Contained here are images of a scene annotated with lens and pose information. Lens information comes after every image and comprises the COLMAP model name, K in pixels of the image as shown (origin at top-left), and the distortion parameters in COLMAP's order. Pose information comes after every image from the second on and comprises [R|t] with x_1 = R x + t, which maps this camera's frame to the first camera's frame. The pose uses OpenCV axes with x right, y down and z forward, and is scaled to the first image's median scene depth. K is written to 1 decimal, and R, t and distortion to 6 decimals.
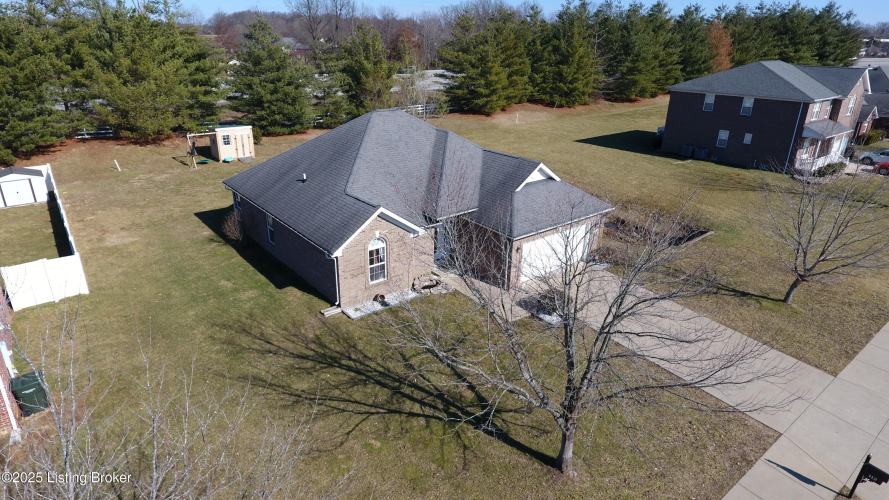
lens RADIAL K [[520.3, 0, 439.2], [0, 520.3, 242.0], [0, 0, 1]] dist [0.002916, -0.002296]
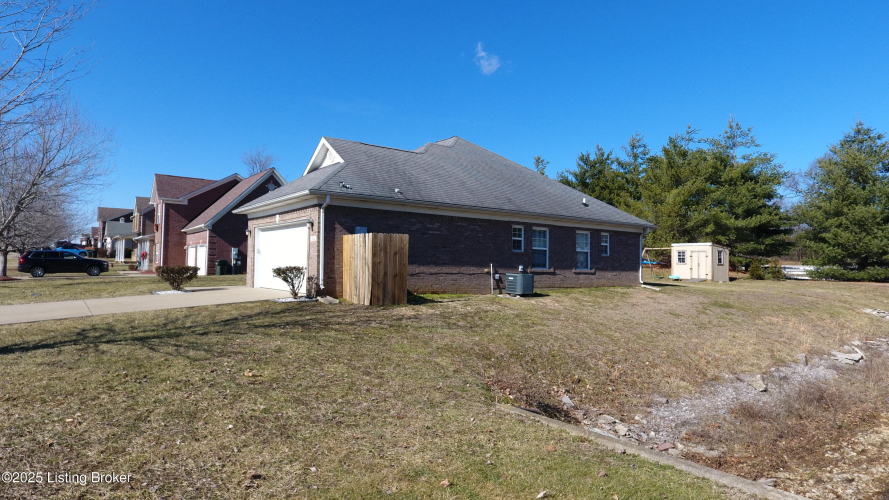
lens RADIAL K [[520.3, 0, 435.7], [0, 520.3, 246.6], [0, 0, 1]] dist [0.002916, -0.002296]
pose [[-0.045849, -0.053623, -0.997508, 0.986283], [-0.383027, 0.923182, -0.032022, -0.052940], [0.922599, 0.380604, -0.062866, 1.367061]]
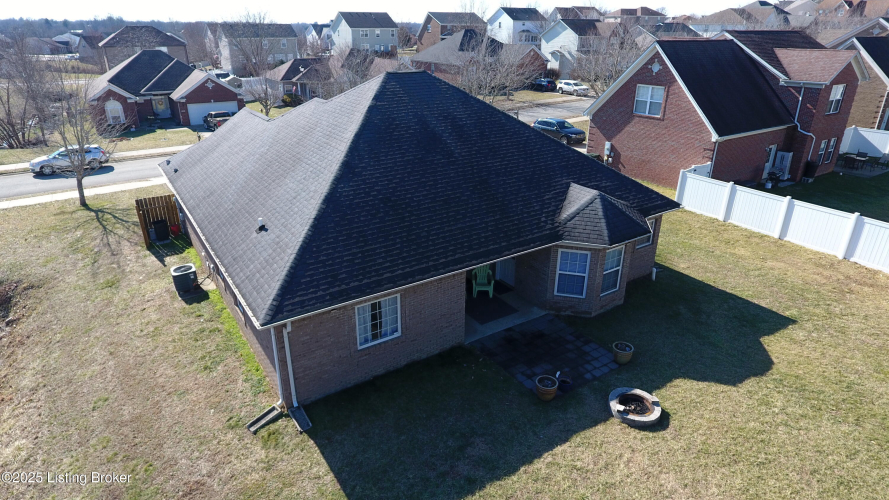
lens RADIAL K [[520.3, 0, 439.7], [0, 520.3, 240.7], [0, 0, 1]] dist [0.002916, -0.002296]
pose [[-0.995762, -0.053187, 0.075029, -0.248961], [0.014035, 0.718373, 0.695516, -0.676682], [-0.090892, 0.693622, -0.714582, 1.960746]]
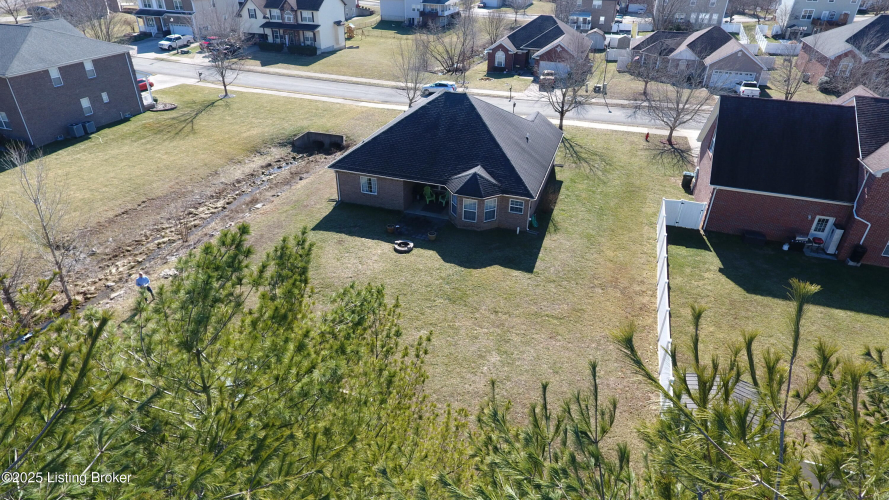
lens RADIAL K [[520.3, 0, 439.8], [0, 520.3, 251.6], [0, 0, 1]] dist [0.002916, -0.002296]
pose [[-0.541760, -0.455633, 0.706325, -1.478277], [0.291998, 0.685971, 0.666469, -1.073381], [-0.788183, 0.567312, -0.238588, 1.942924]]
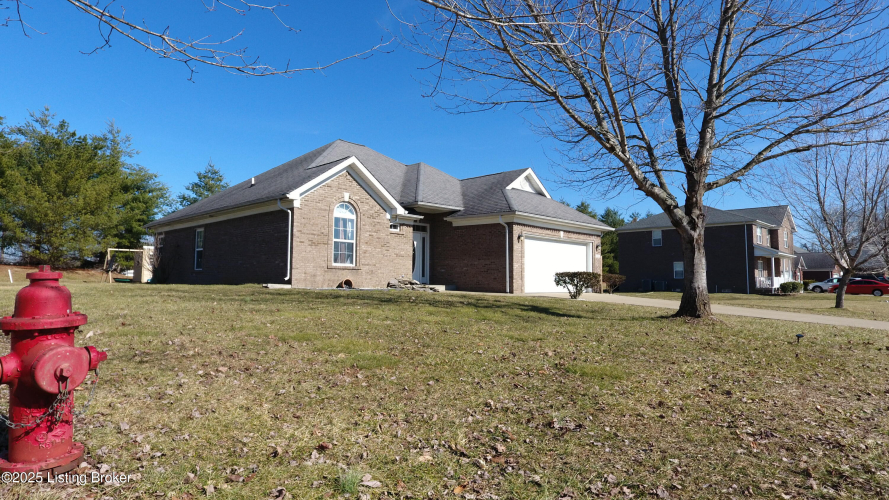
lens RADIAL K [[520.3, 0, 437.6], [0, 520.3, 246.6], [0, 0, 1]] dist [0.002916, -0.002296]
pose [[0.993139, 0.002553, 0.116913, -0.070668], [0.048175, 0.902056, -0.428923, 0.376808], [-0.106557, 0.431612, 0.895744, 0.303641]]
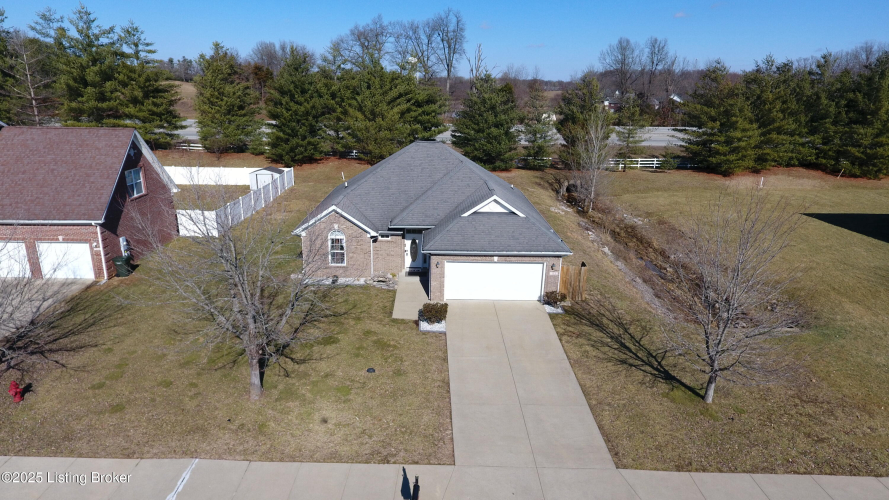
lens RADIAL K [[520.3, 0, 437.6], [0, 520.3, 243.4], [0, 0, 1]] dist [0.002916, -0.002296]
pose [[0.786803, 0.176008, -0.591576, 0.826911], [-0.231398, 0.972686, -0.018365, -0.009350], [0.572185, 0.151339, 0.806040, 0.092107]]
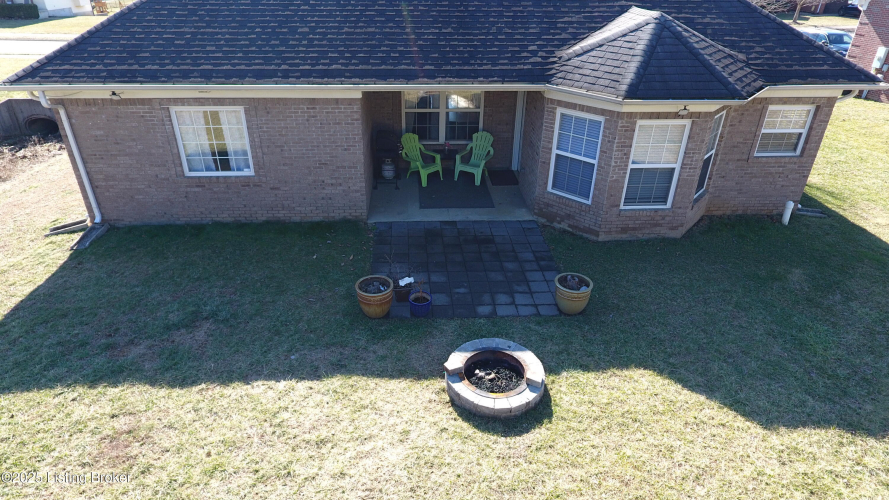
lens RADIAL K [[520.3, 0, 440.6], [0, 520.3, 244.1], [0, 0, 1]] dist [0.002916, -0.002296]
pose [[-0.817901, -0.295525, 0.493663, -0.511850], [0.190500, 0.670519, 0.717017, -0.418781], [-0.542907, 0.680492, -0.492120, 1.776176]]
